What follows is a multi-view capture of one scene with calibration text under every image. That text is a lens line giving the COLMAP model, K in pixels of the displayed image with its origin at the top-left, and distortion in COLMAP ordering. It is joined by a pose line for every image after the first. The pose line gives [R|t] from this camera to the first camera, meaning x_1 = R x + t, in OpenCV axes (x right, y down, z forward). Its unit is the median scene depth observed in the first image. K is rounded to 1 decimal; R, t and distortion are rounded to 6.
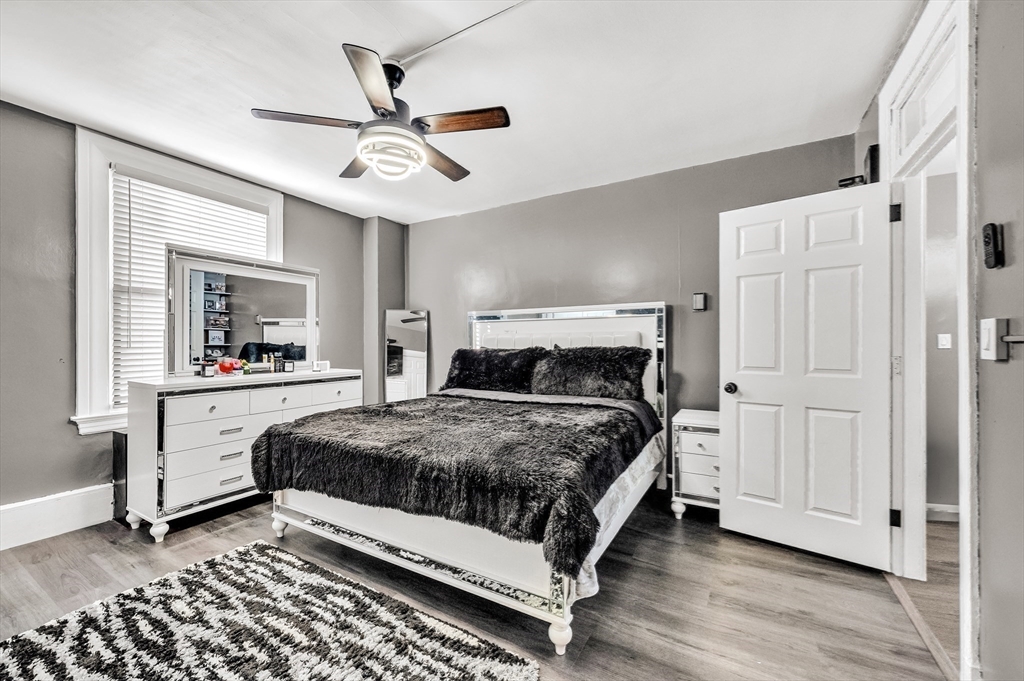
lens RADIAL K [[407.3, 0, 507.2], [0, 407.3, 345.3], [0, 0, 1]] dist [0.000761, 0.000117]
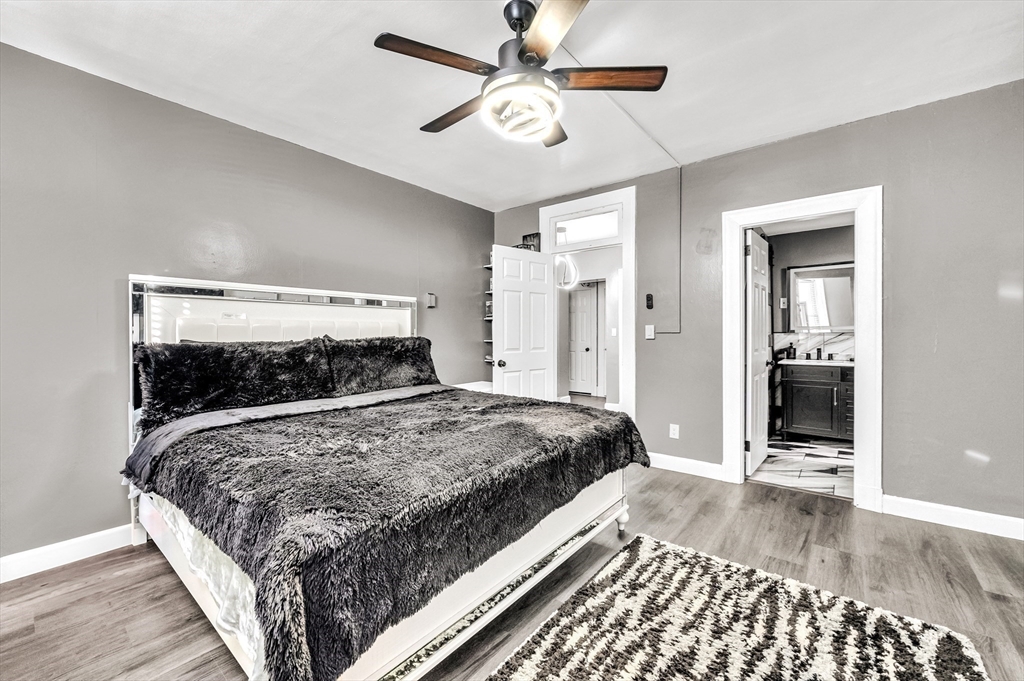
lens RADIAL K [[408.7, 0, 512.0], [0, 408.7, 340.5], [0, 0, 1]] dist [0.000321, -0.000111]
pose [[0.144130, -0.010421, 0.989504, -1.201852], [0.011651, 0.999893, 0.008833, 0.009469], [-0.989490, 0.010256, 0.144236, 0.961298]]
